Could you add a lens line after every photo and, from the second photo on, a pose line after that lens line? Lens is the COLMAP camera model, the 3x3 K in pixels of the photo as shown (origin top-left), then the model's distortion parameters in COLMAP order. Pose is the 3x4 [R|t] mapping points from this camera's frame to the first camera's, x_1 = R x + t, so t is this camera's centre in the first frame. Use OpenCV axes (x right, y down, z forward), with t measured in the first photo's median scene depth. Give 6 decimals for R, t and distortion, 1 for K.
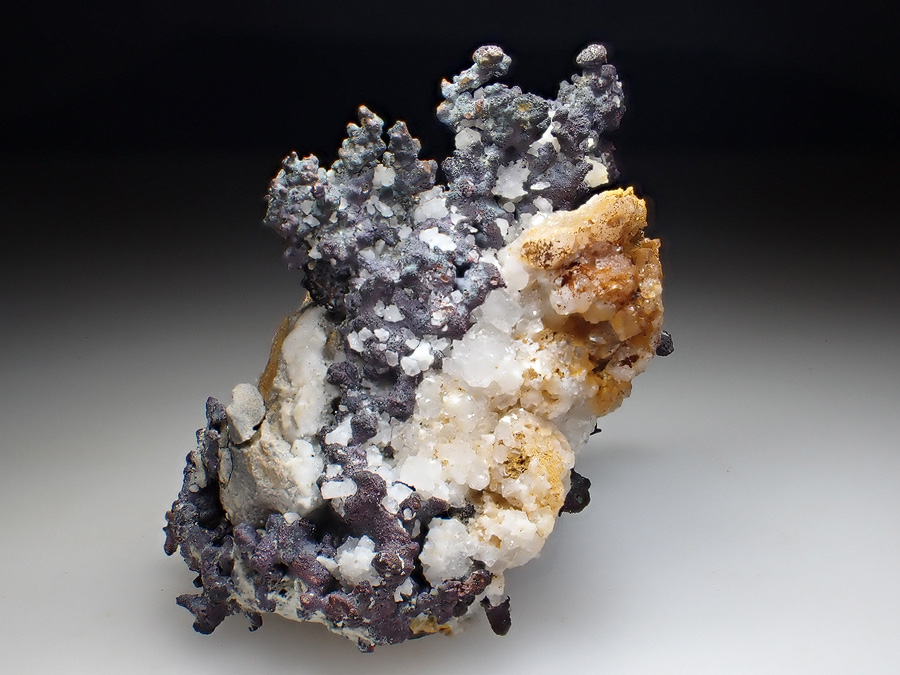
lens RADIAL K [[1169.0, 0, 450.0], [0, 1169.0, 337.5], [0, 0, 1]] dist [-0.008968, -0.010378]
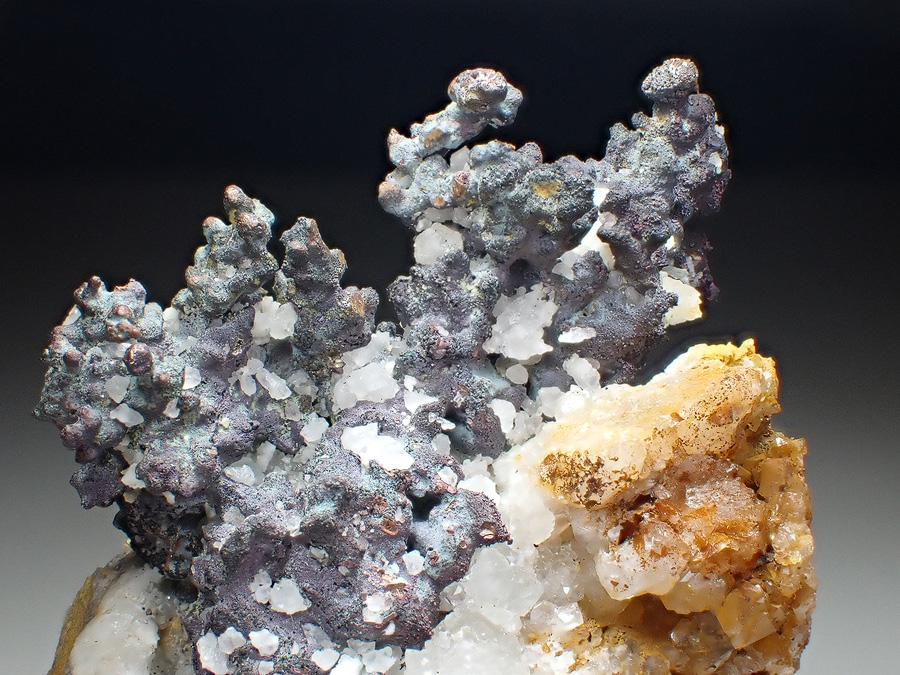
lens RADIAL K [[1610.4, 0, 450.0], [0, 1610.4, 337.5], [0, 0, 1]] dist [-0.010421, 0.121272]
pose [[0.999866, 0.005927, 0.015244, 0.010129], [-0.005458, 0.999517, -0.030606, -0.109750], [-0.015418, 0.030519, 0.999415, 0.291957]]
